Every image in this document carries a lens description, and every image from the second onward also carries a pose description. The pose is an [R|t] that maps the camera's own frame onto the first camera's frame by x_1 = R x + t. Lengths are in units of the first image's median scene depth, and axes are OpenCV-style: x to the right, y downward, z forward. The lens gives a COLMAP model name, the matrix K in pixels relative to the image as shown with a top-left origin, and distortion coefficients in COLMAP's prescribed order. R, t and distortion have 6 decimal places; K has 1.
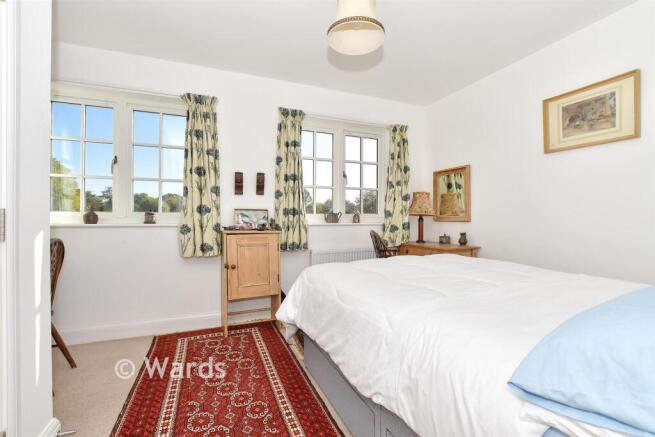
lens RADIAL K [[282.7, 0, 328.2], [0, 282.7, 217.7], [0, 0, 1]] dist [-0.016119, 0.001025]
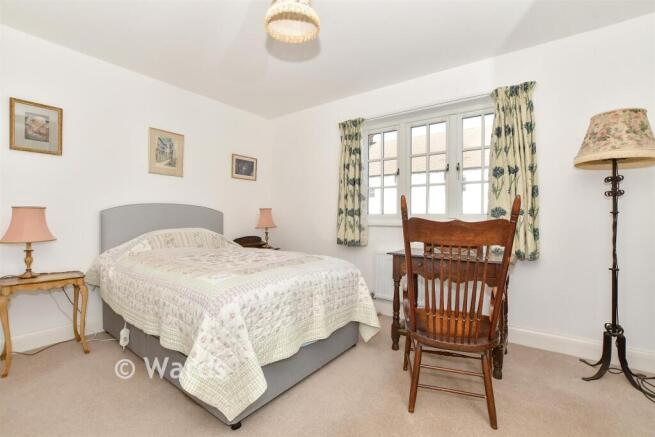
lens RADIAL K [[282.7, 0, 325.3], [0, 282.7, 216.9], [0, 0, 1]] dist [-0.016119, 0.001025]
pose [[0.513173, 0.004871, -0.858271, 0.687659], [-0.010891, 0.999940, -0.000837, -0.001646], [0.858216, 0.009777, 0.513195, 0.300334]]
